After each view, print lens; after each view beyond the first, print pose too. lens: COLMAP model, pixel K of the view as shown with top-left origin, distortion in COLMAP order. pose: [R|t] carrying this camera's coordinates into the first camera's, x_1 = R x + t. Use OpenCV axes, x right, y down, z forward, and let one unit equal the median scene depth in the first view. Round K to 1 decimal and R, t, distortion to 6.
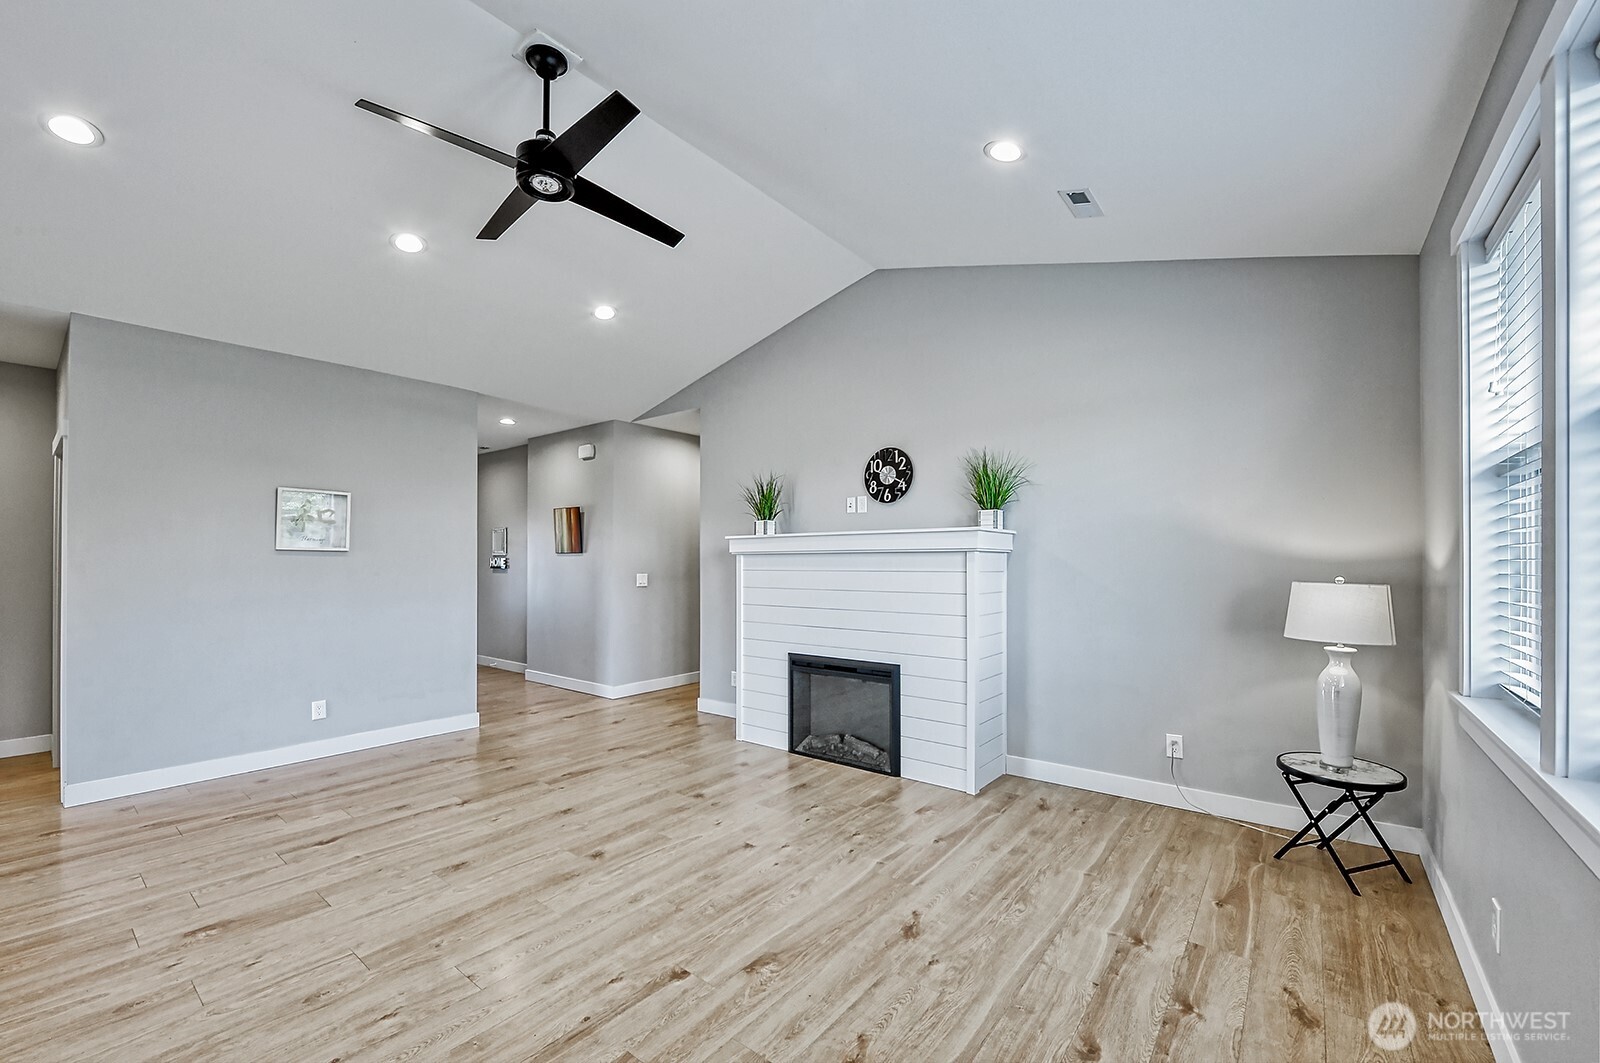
lens RADIAL K [[643.1, 0, 804.4], [0, 643.1, 562.1], [0, 0, 1]] dist [-0.023913, -0.000099]
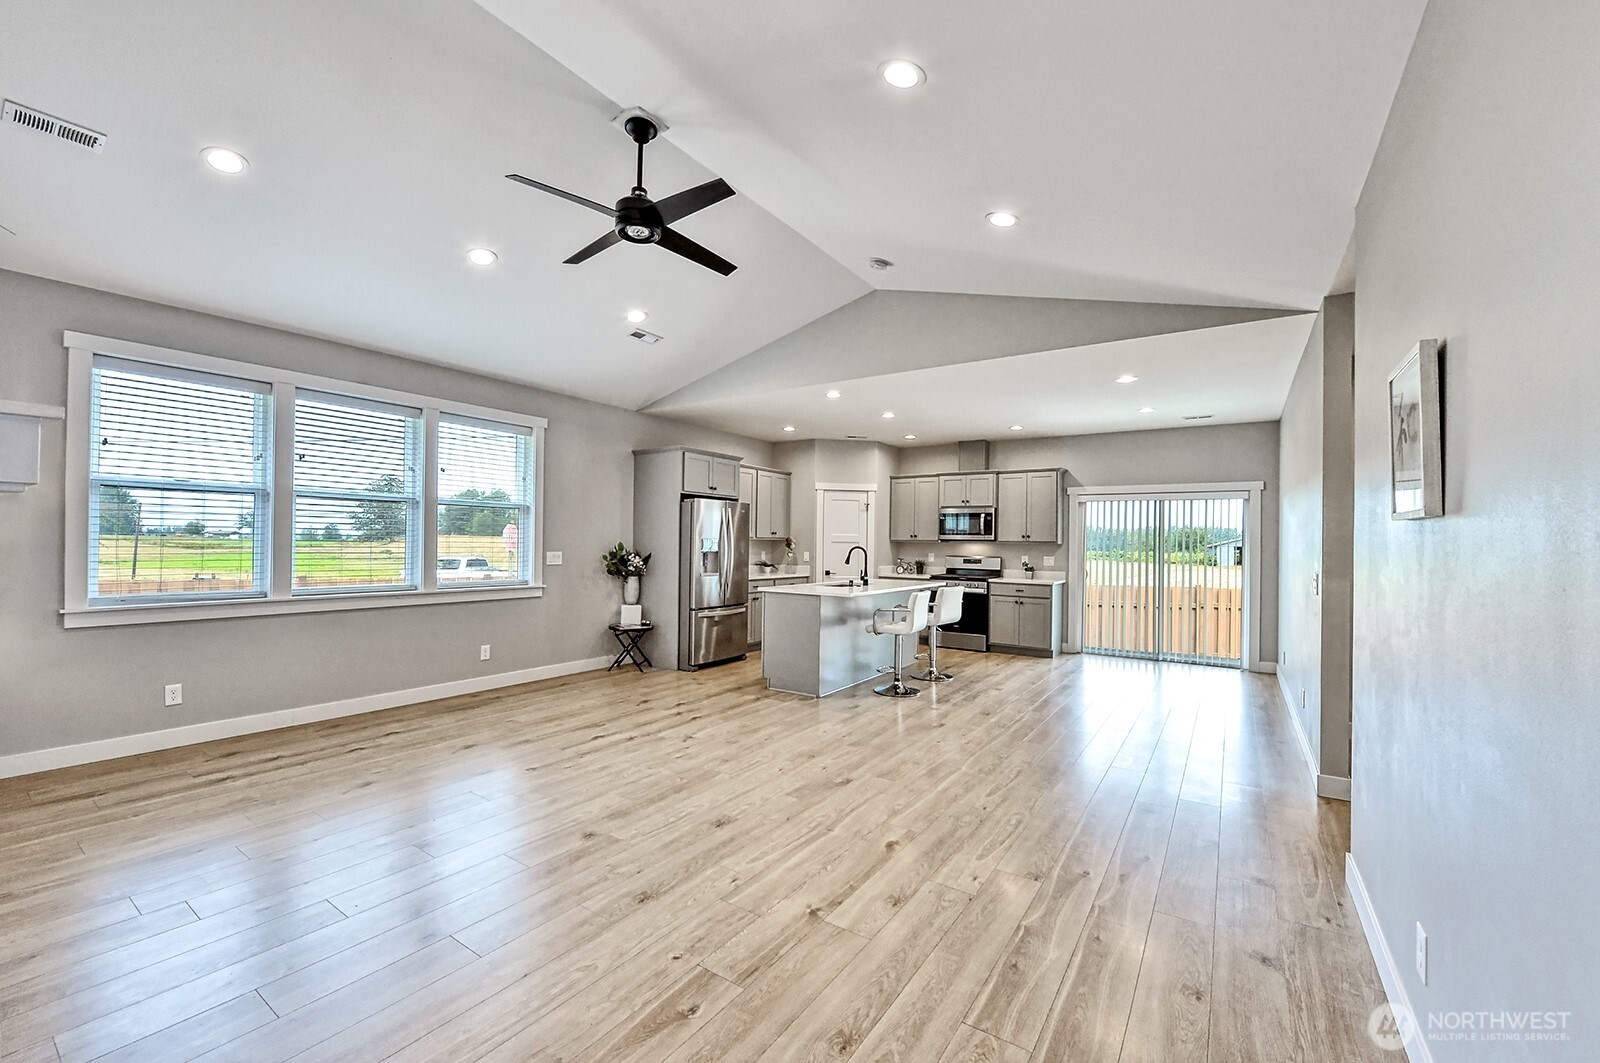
lens RADIAL K [[644.5, 0, 800.0], [0, 644.5, 531.5], [0, 0, 1]] dist [-0.000548, -0.000129]
pose [[-0.997421, -0.012263, -0.070714, -0.631009], [-0.010976, 0.999768, -0.018555, 0.003262], [0.070925, -0.017731, -0.997324, 2.228209]]
